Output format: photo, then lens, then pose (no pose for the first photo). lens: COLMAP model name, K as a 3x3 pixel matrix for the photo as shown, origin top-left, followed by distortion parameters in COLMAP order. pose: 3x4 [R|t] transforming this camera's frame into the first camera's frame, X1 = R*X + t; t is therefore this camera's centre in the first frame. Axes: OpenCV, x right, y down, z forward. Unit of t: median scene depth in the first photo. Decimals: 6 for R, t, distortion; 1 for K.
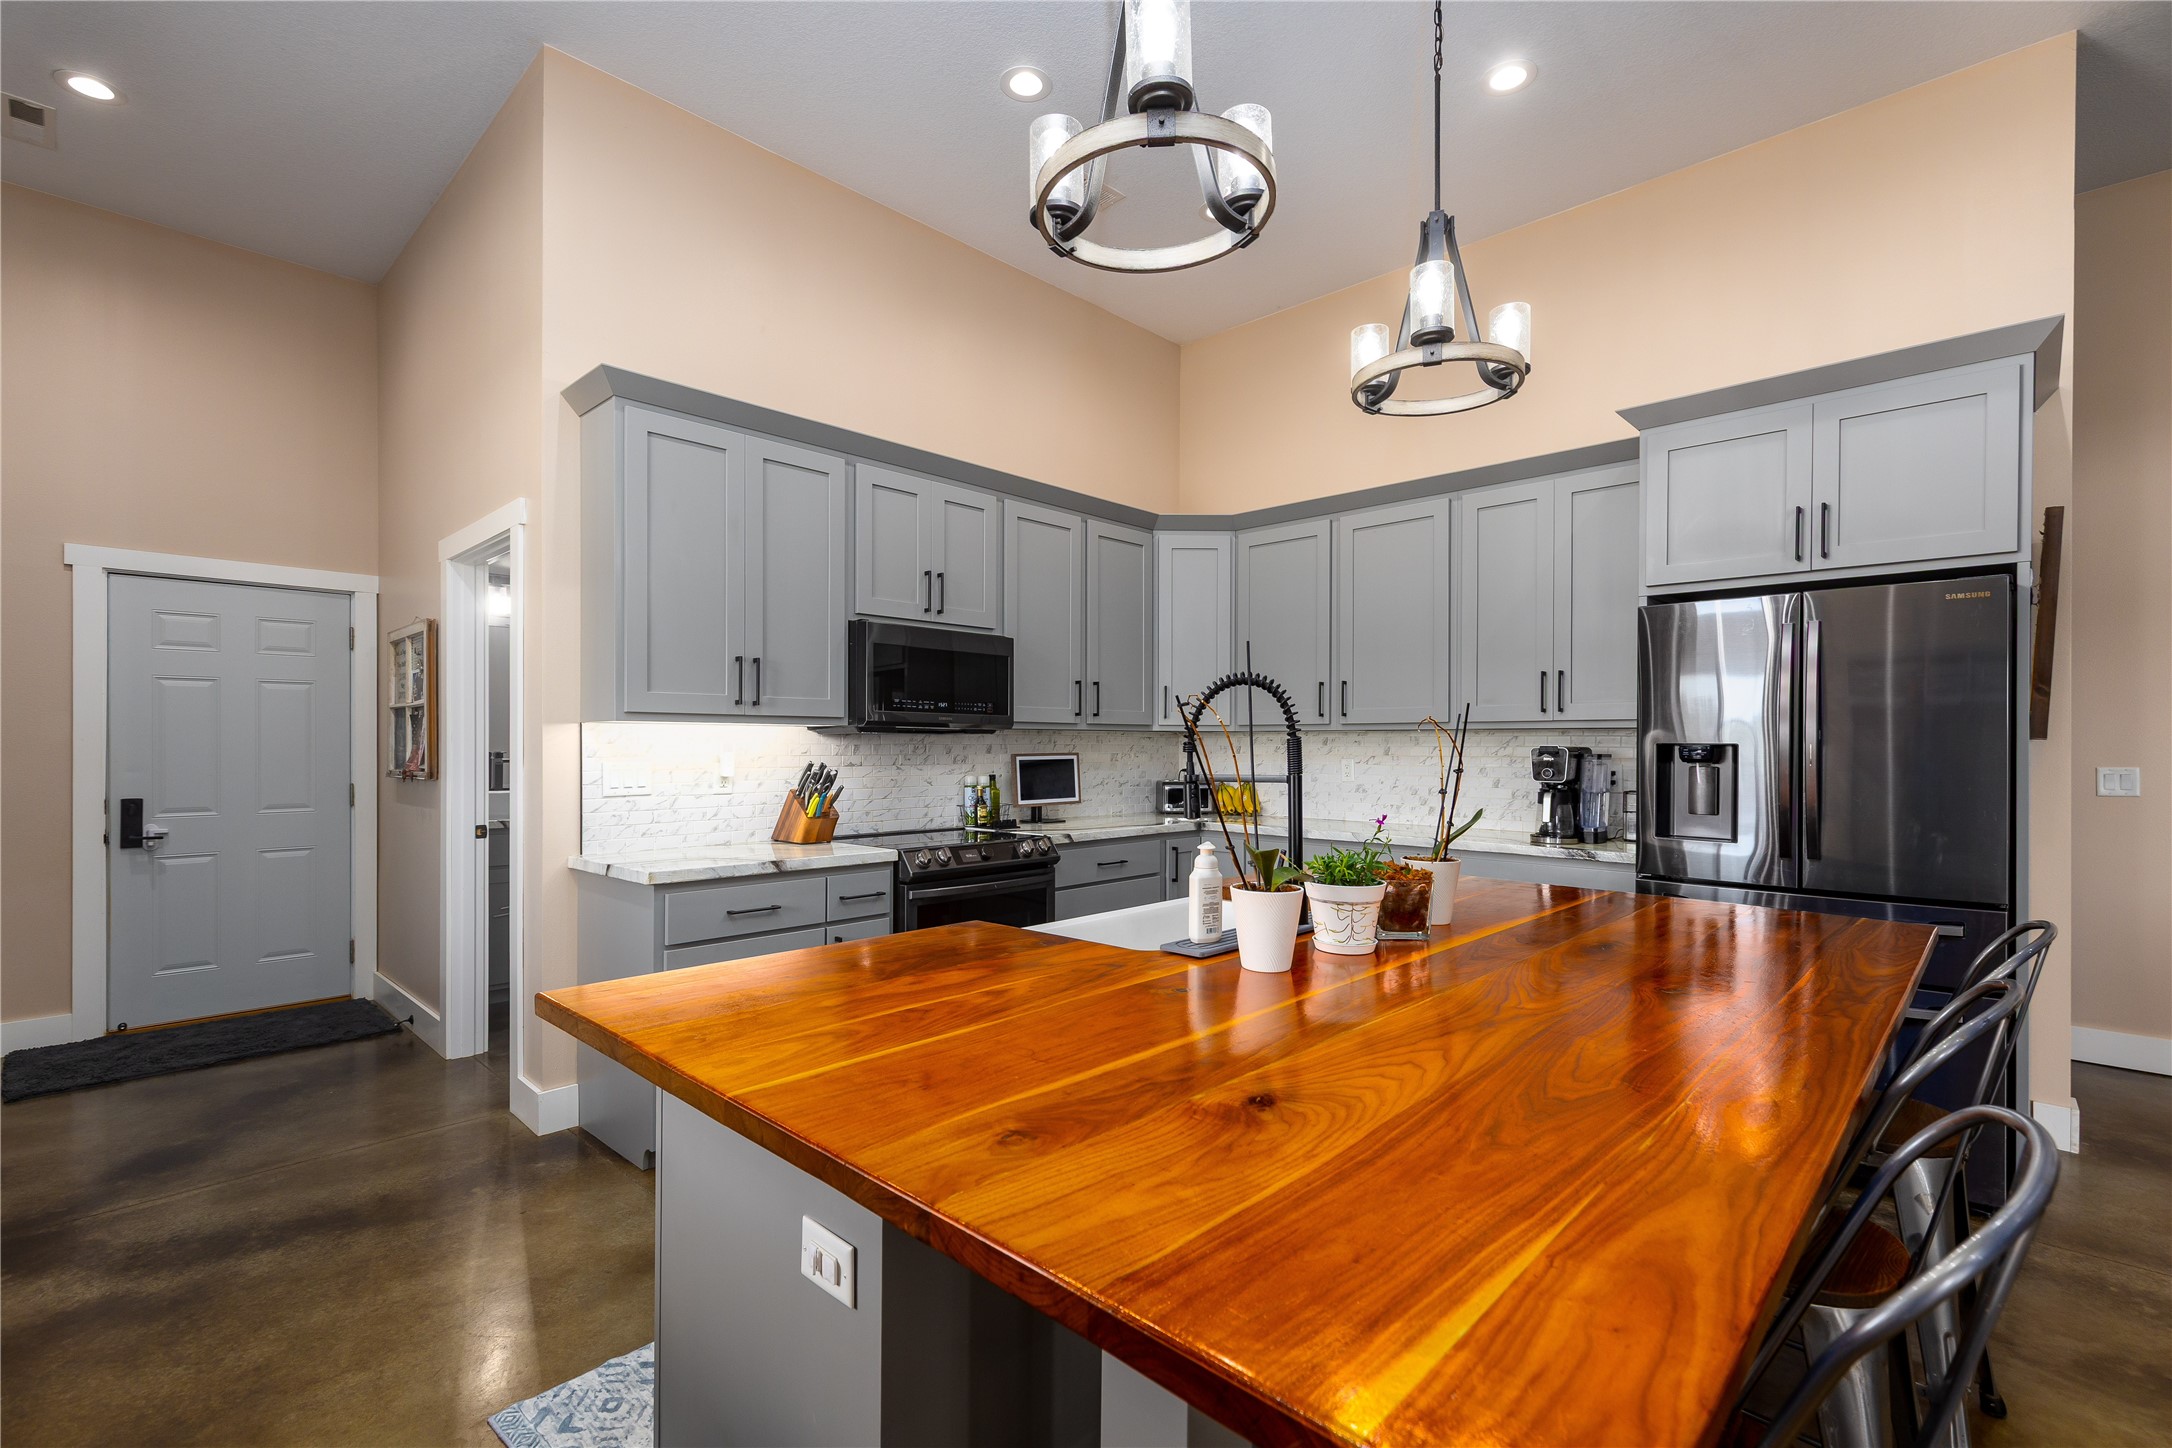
lens RADIAL K [[970.2, 0, 1084.1], [0, 970.2, 744.5], [0, 0, 1]] dist [0.002936, 0.000507]
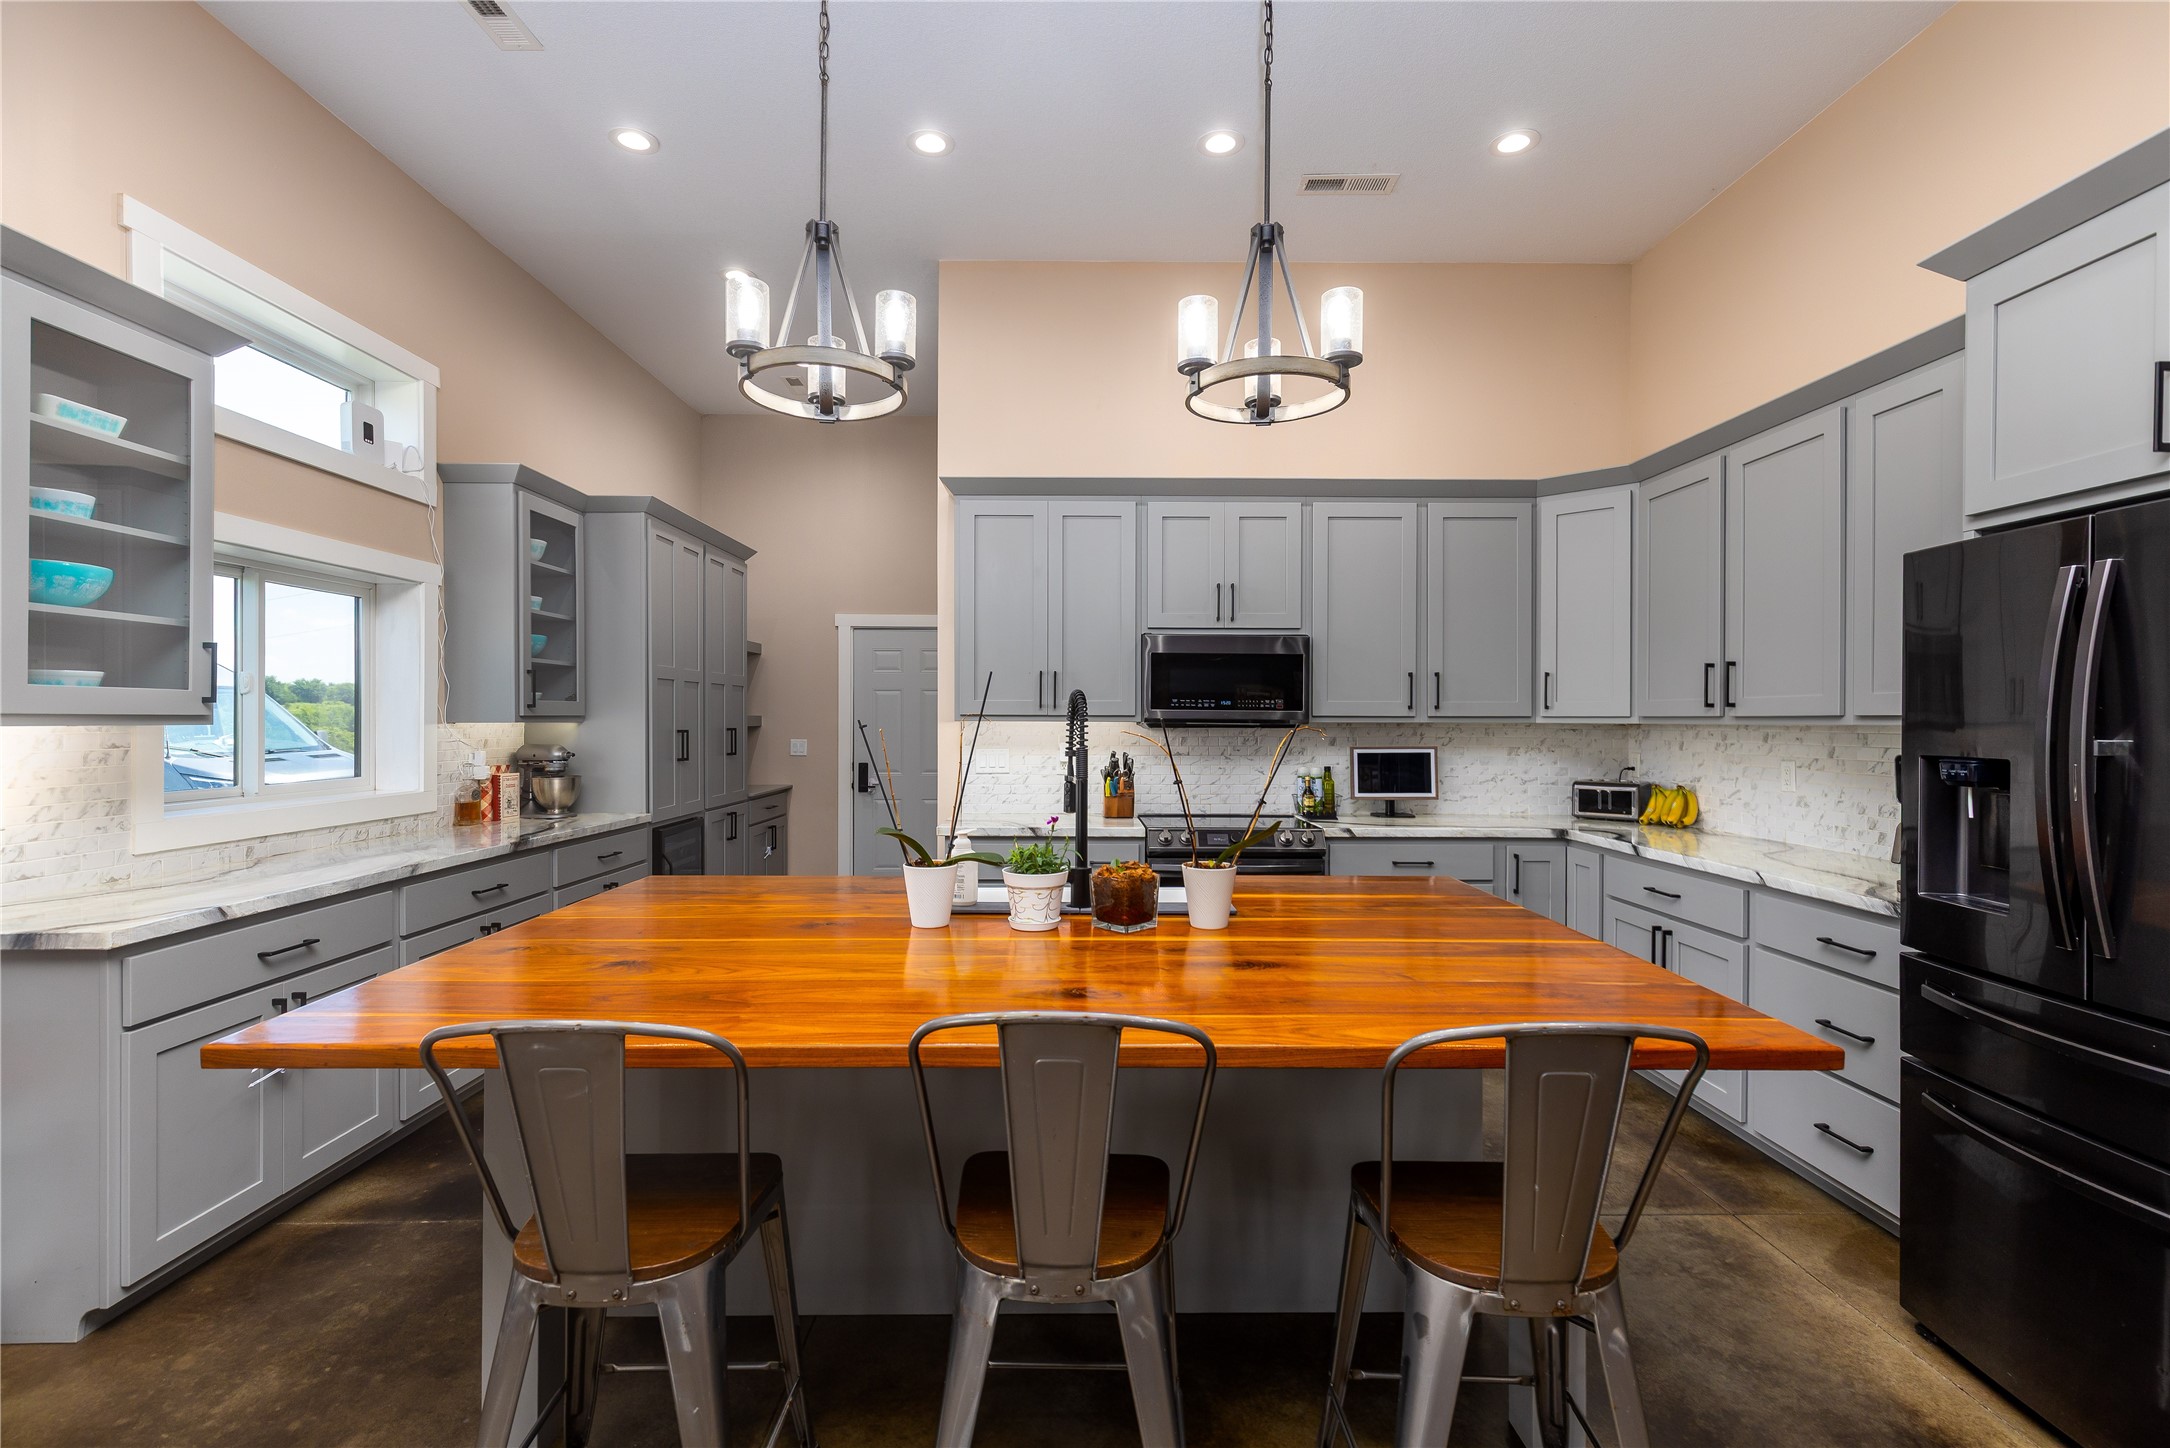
lens RADIAL K [[986.6, 0, 1085.0], [0, 986.6, 724.0], [0, 0, 1]] dist [0.003009, -0.000297]
pose [[0.702920, 0.004218, -0.711257, 0.501620], [-0.001990, 0.999990, 0.003964, -0.018934], [0.711267, -0.001372, 0.702921, 0.081021]]
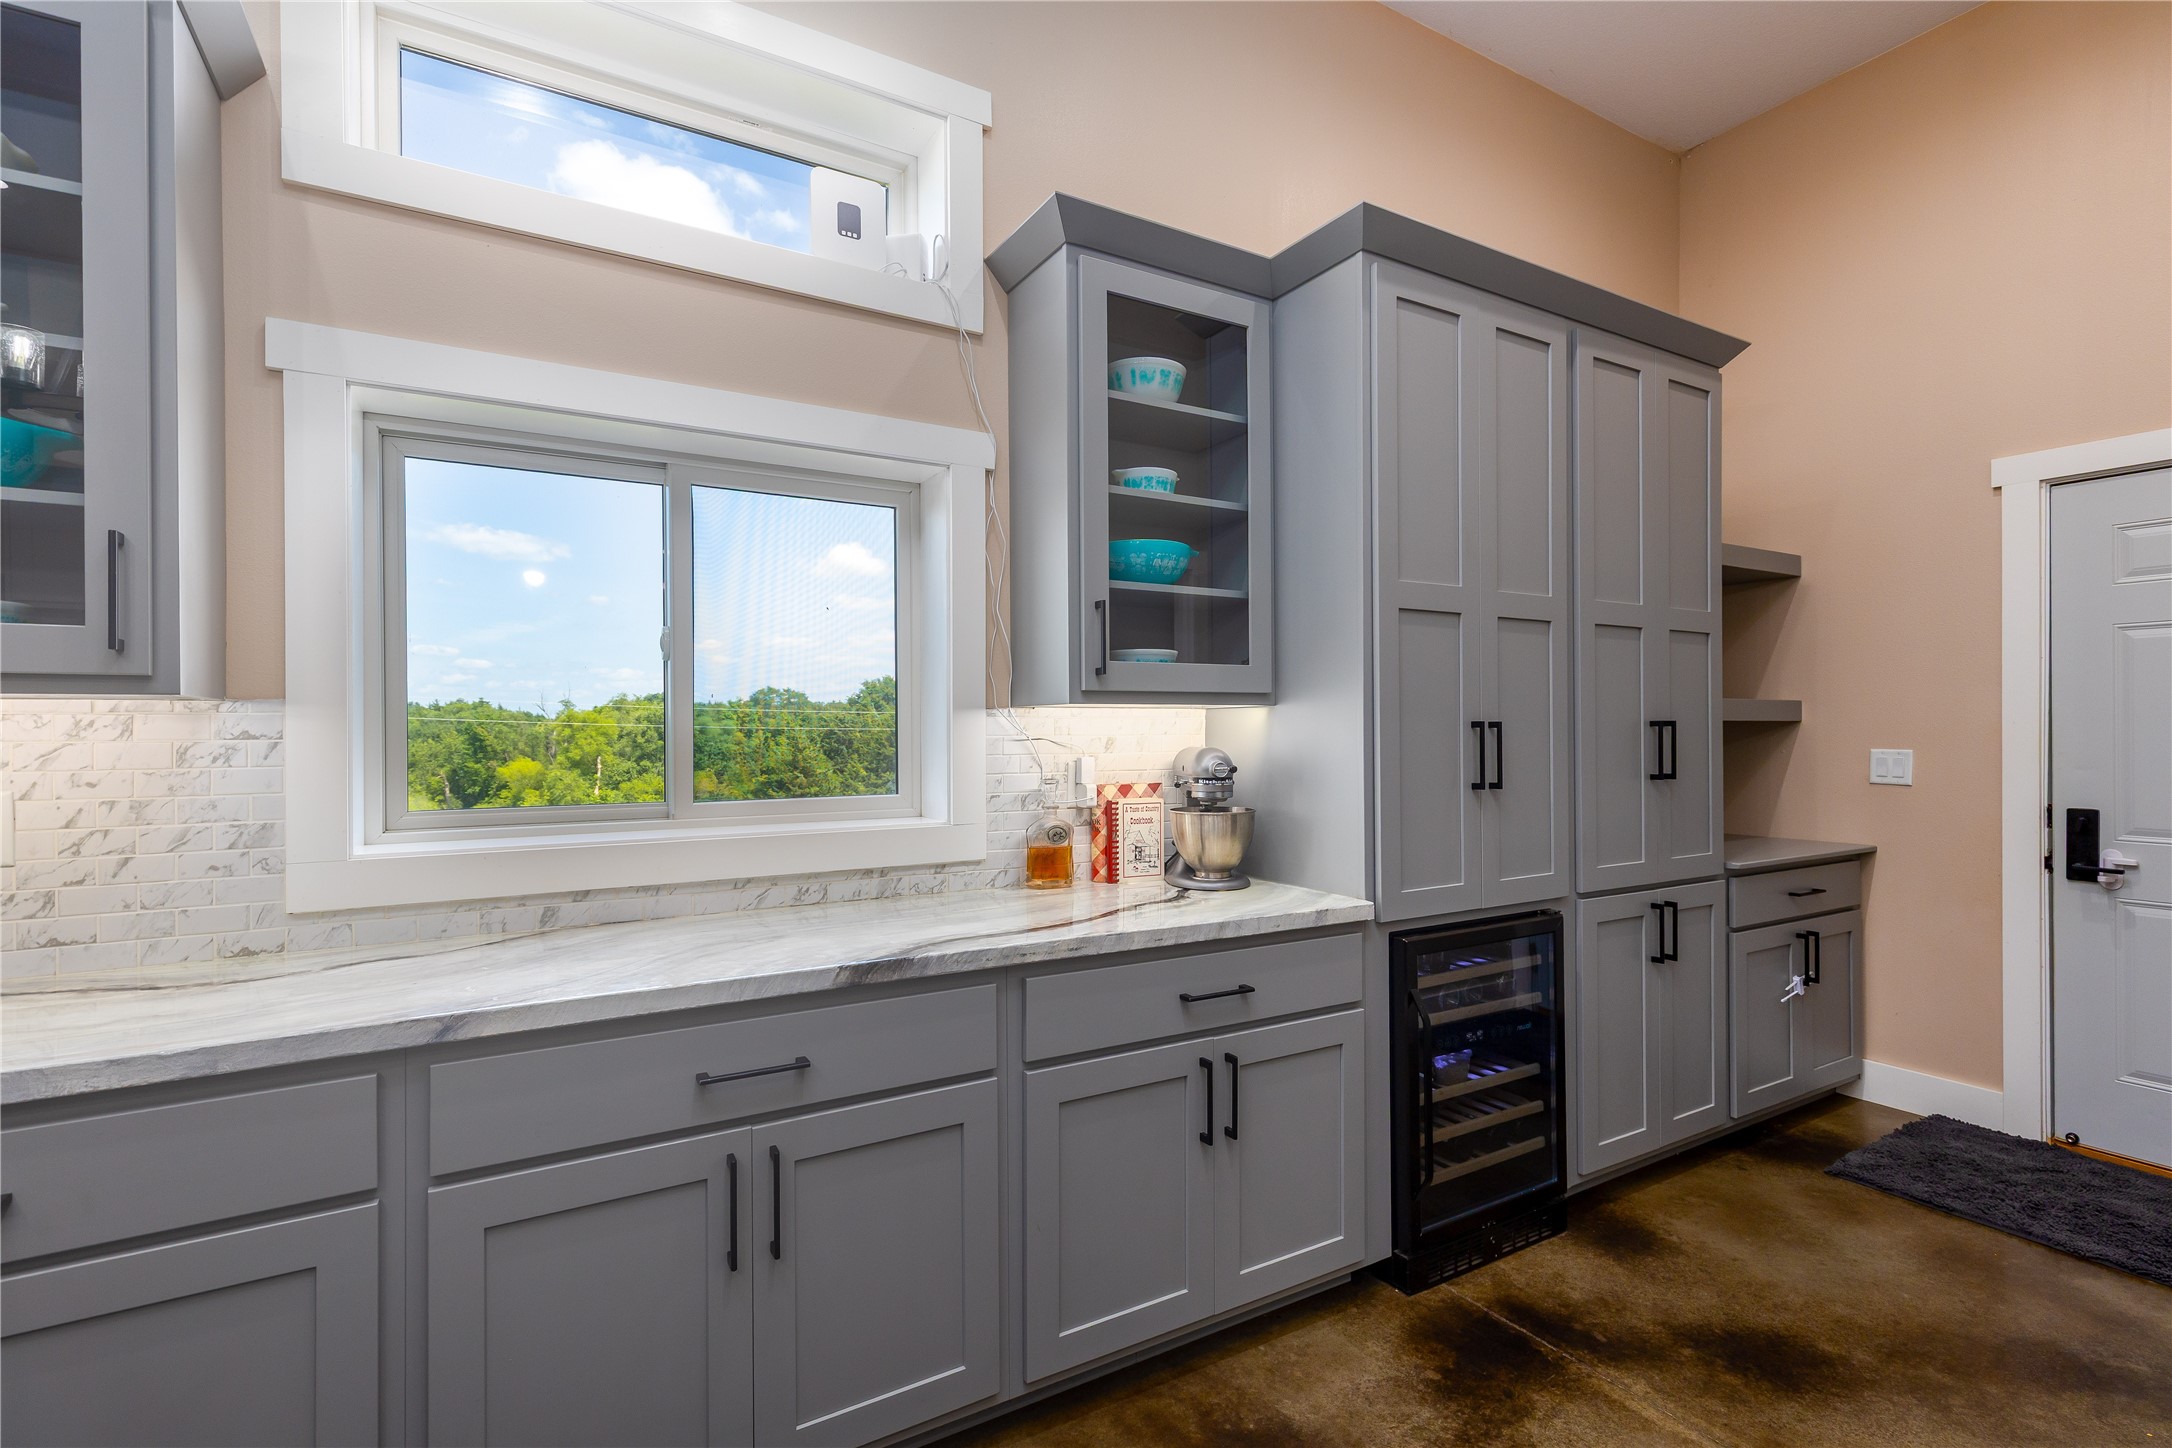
lens RADIAL K [[1003.3, 0, 1091.6], [0, 1003.3, 732.4], [0, 0, 1]] dist [0.008577, -0.000644]
pose [[-0.265395, 0.004560, -0.964129, -0.115778], [0.002538, 0.999989, 0.004031, -0.002493], [0.964137, -0.001377, -0.265403, 0.528700]]
